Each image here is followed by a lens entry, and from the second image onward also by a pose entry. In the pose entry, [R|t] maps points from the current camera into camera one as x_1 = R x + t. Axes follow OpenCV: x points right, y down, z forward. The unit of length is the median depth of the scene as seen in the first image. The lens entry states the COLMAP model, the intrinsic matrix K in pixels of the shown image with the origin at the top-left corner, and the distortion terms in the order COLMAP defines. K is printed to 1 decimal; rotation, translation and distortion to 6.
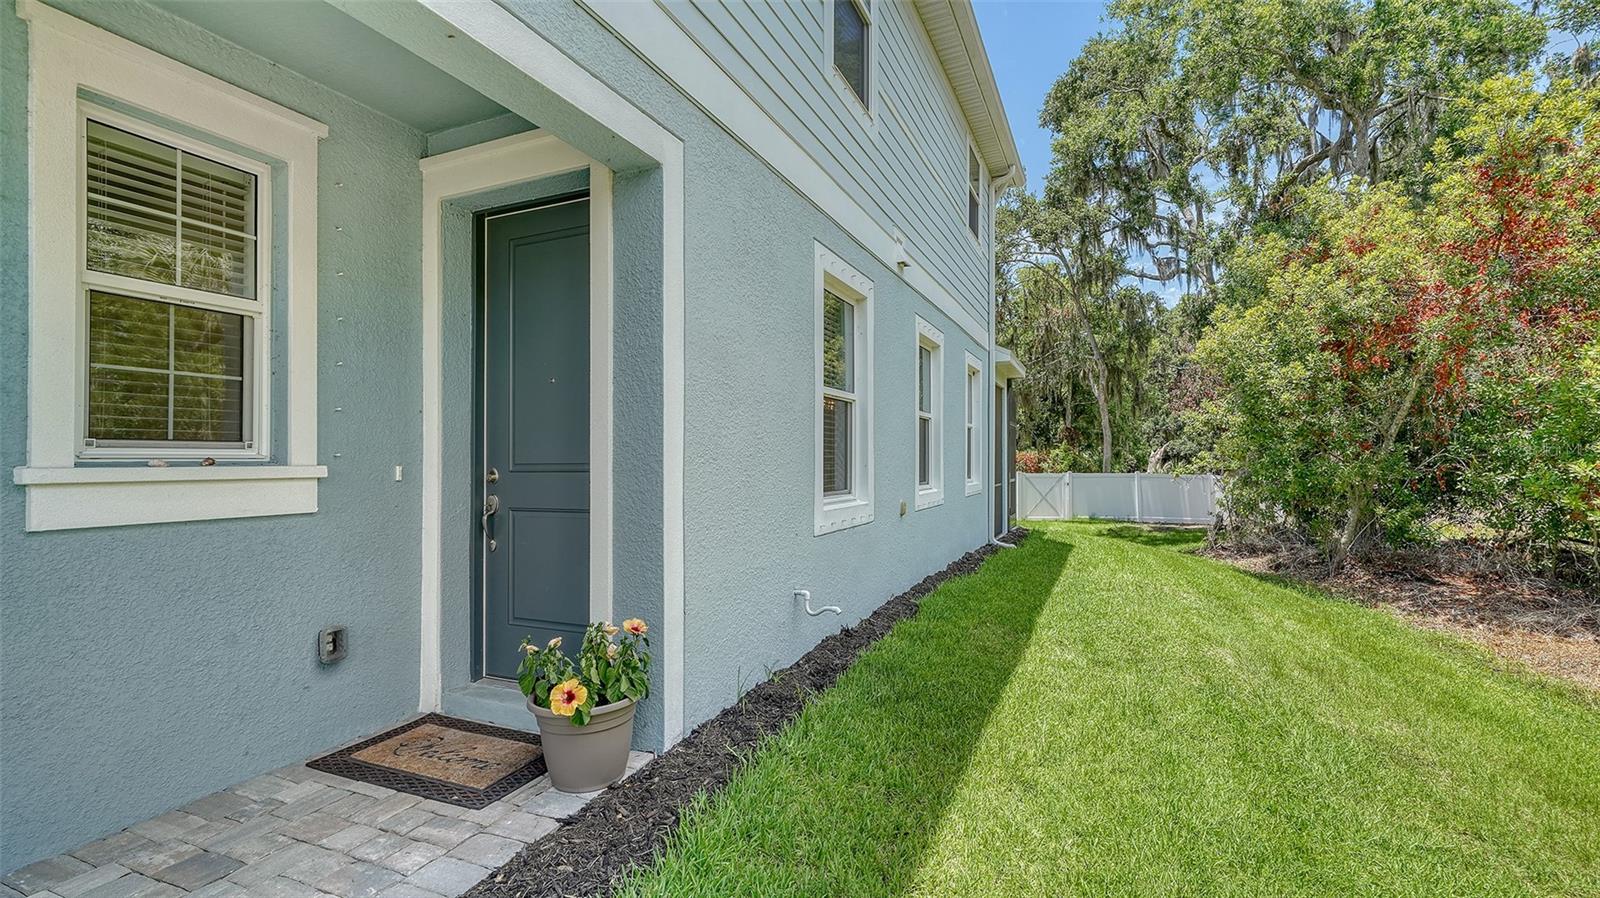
lens RADIAL K [[705.4, 0, 797.3], [0, 705.4, 452.8], [0, 0, 1]] dist [0.001061, -0.000523]
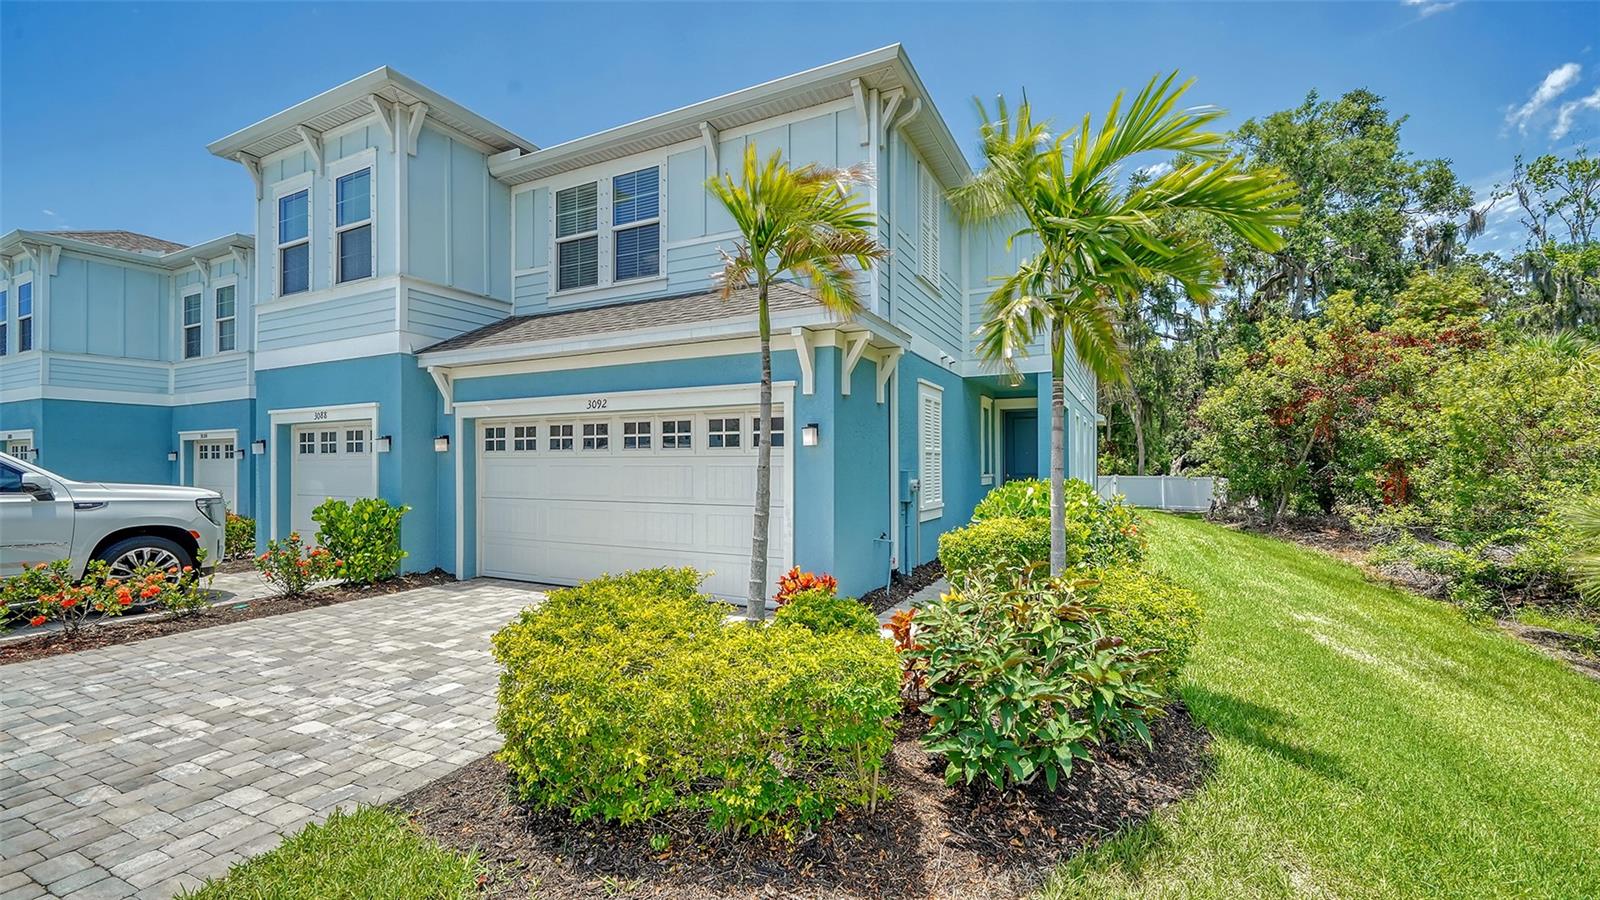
lens RADIAL K [[670.8, 0, 800.1], [0, 670.8, 456.1], [0, 0, 1]] dist [-0.002347, -0.000131]
pose [[0.999156, 0.002027, -0.041029, -0.276166], [-0.001975, 0.999997, 0.001323, -0.015839], [0.041032, -0.001240, 0.999157, -0.542662]]
